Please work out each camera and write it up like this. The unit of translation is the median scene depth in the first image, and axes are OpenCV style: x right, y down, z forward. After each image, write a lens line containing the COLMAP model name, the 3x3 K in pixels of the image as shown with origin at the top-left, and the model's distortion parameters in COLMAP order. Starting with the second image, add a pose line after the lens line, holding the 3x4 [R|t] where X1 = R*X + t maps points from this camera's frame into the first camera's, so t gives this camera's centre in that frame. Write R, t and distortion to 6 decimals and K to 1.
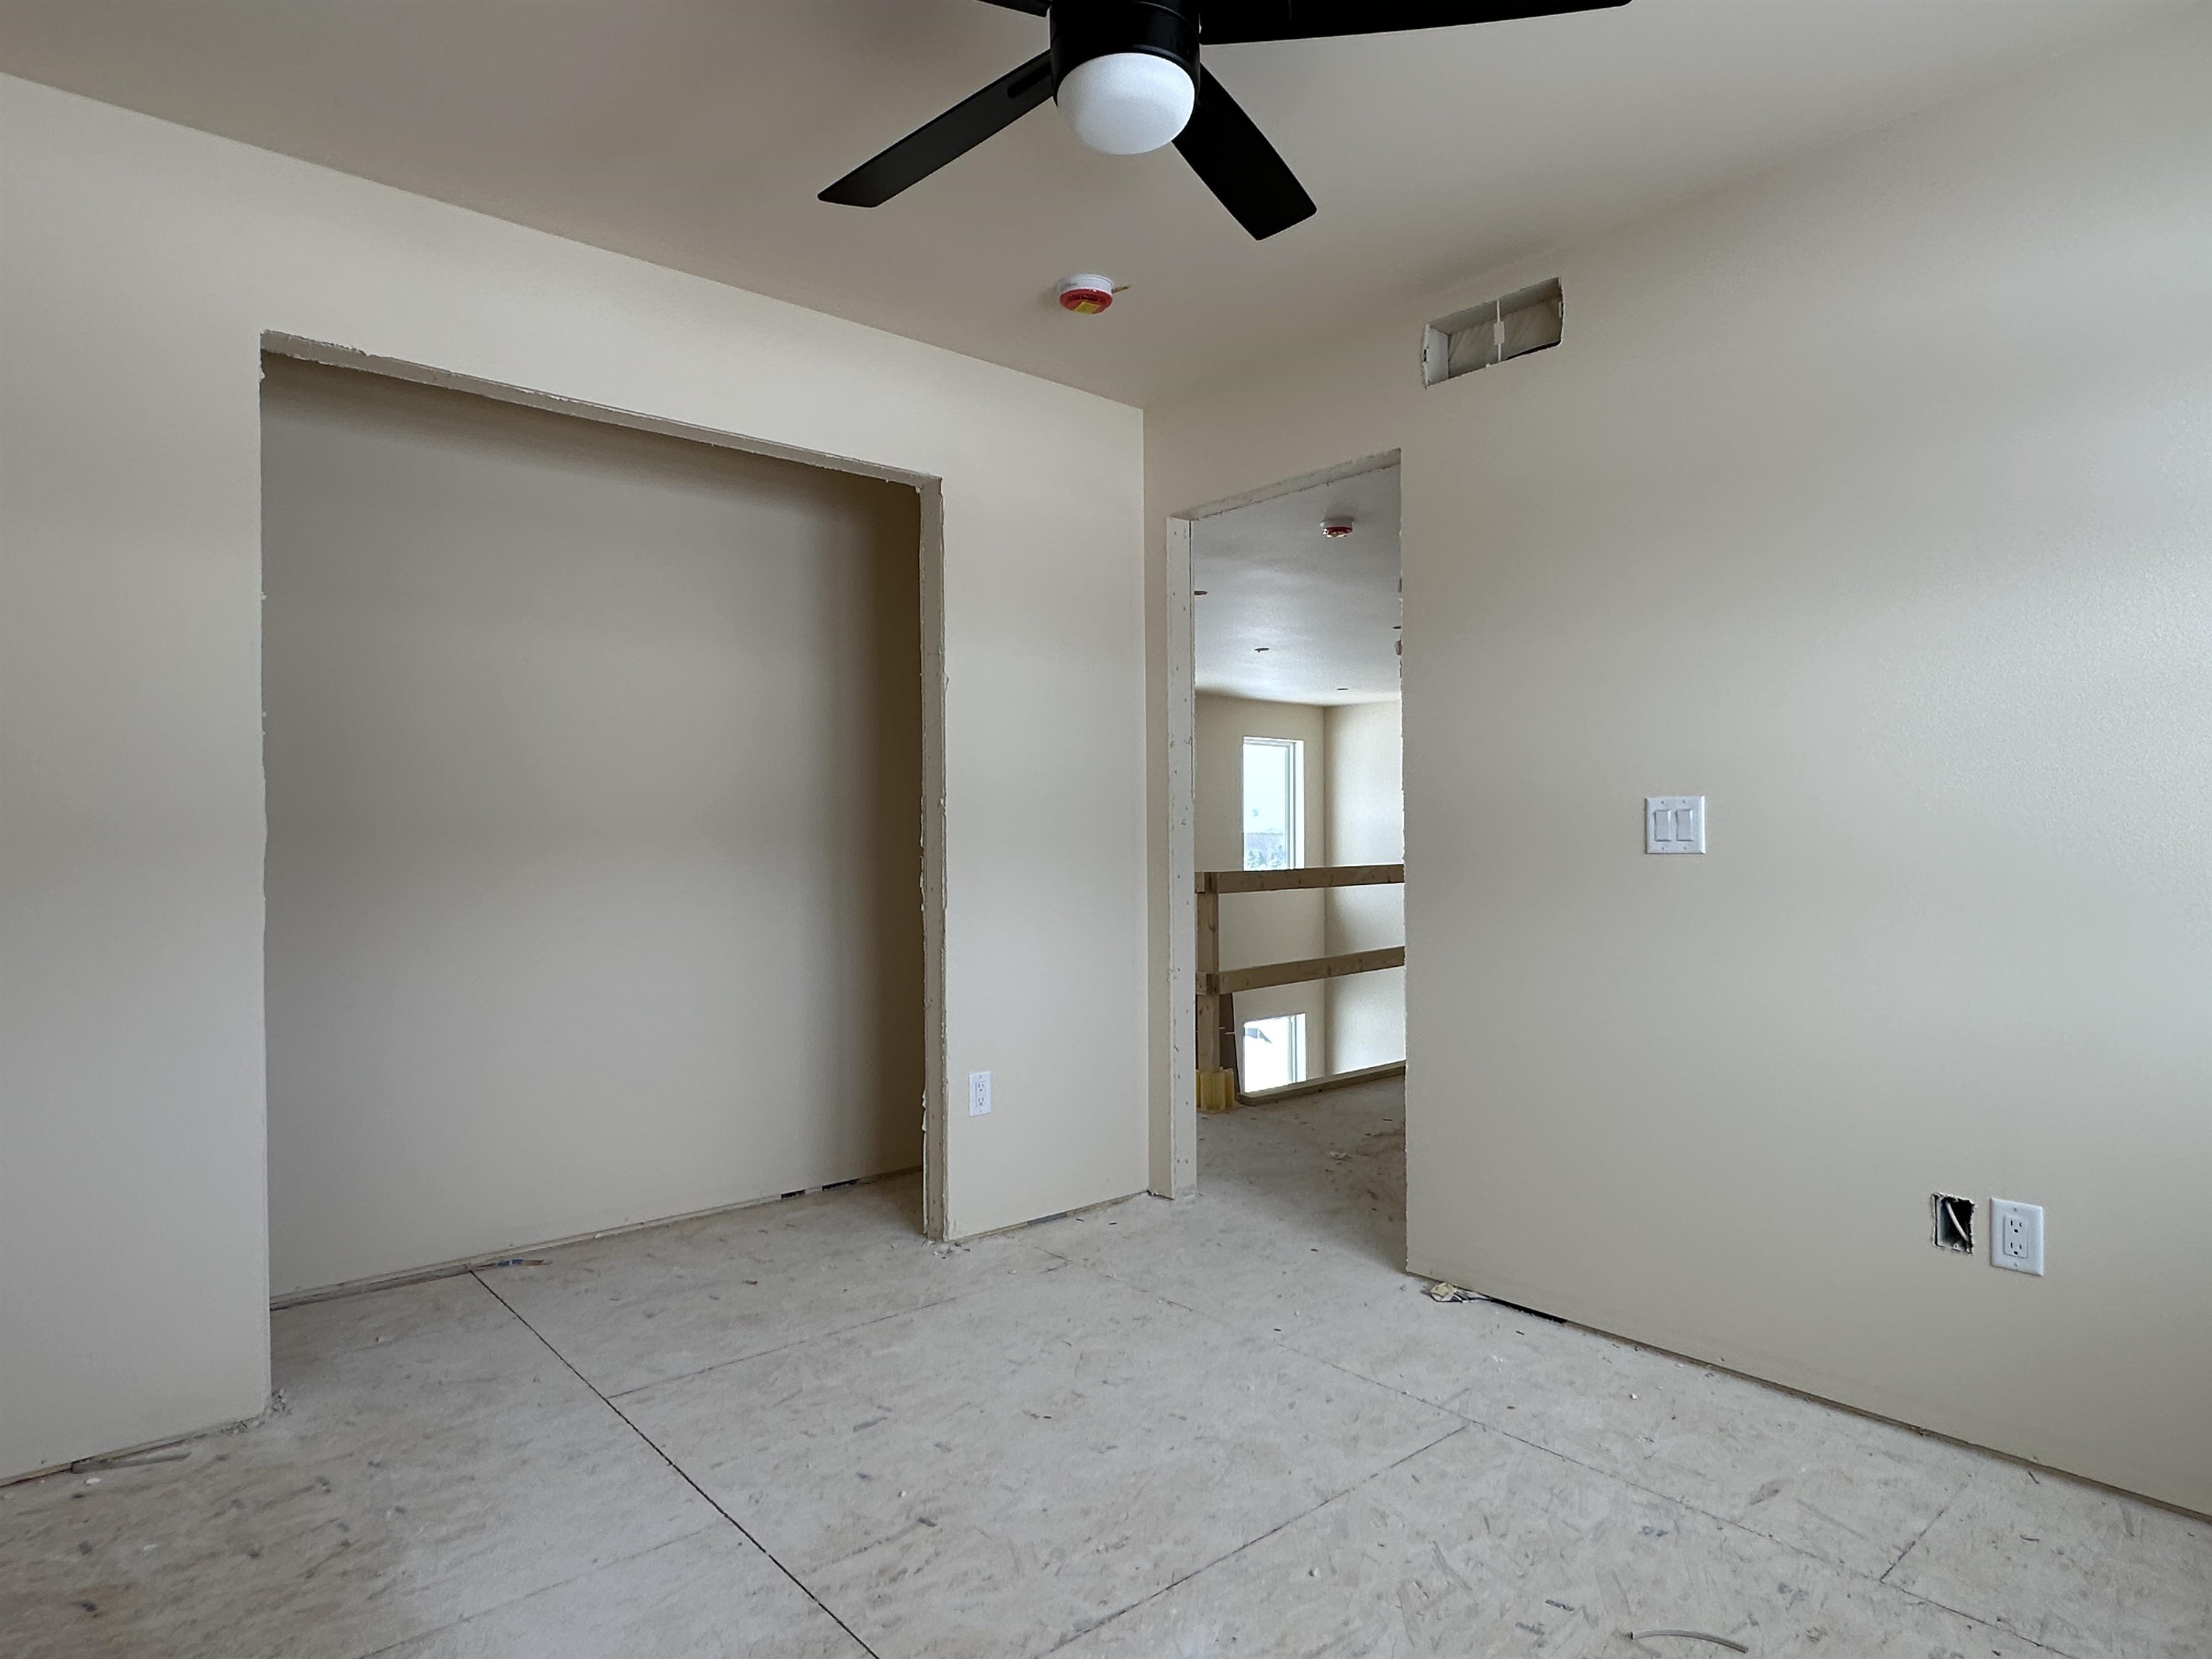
lens RADIAL K [[1260.6, 0, 1109.3], [0, 1260.6, 834.8], [0, 0, 1]] dist [-0.004092, 0.000625]
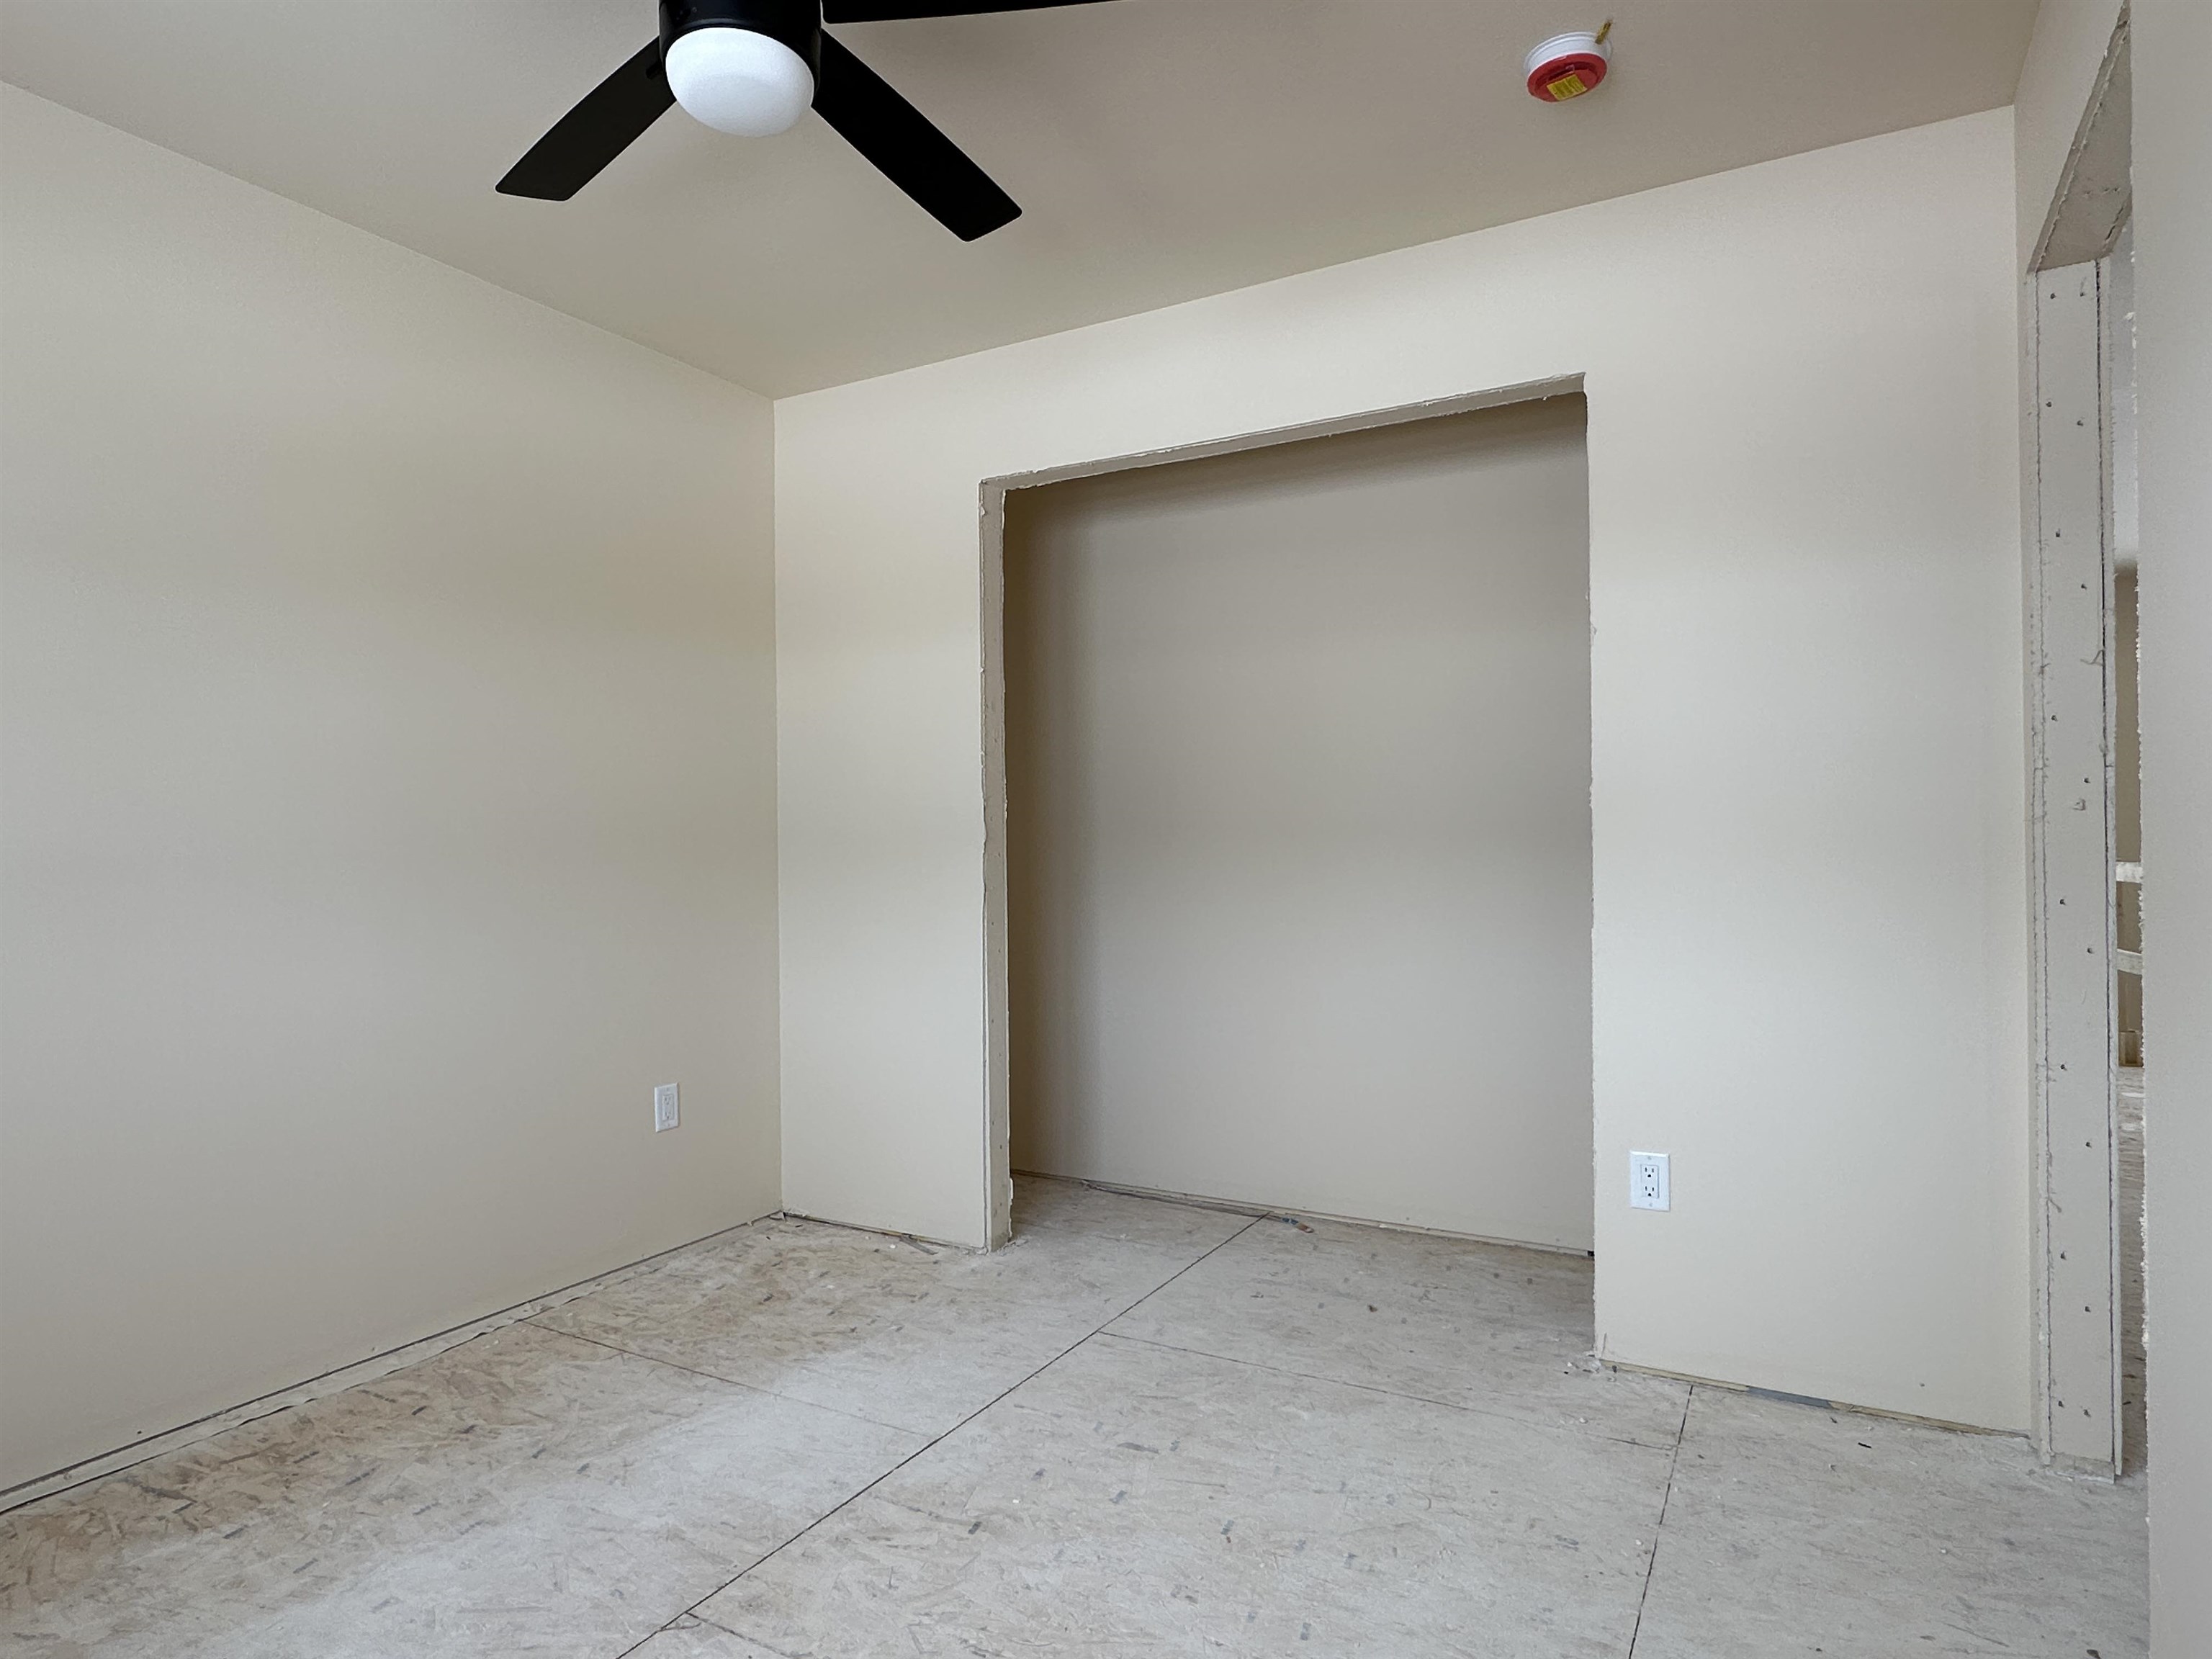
lens RADIAL K [[1260.6, 0, 1094.6], [0, 1260.6, 836.0], [0, 0, 1]] dist [-0.004092, 0.000625]
pose [[0.335984, -0.002845, -0.941863, 0.577526], [0.010993, 0.999939, 0.000901, -0.002009], [0.941804, -0.010657, 0.335995, 0.528485]]
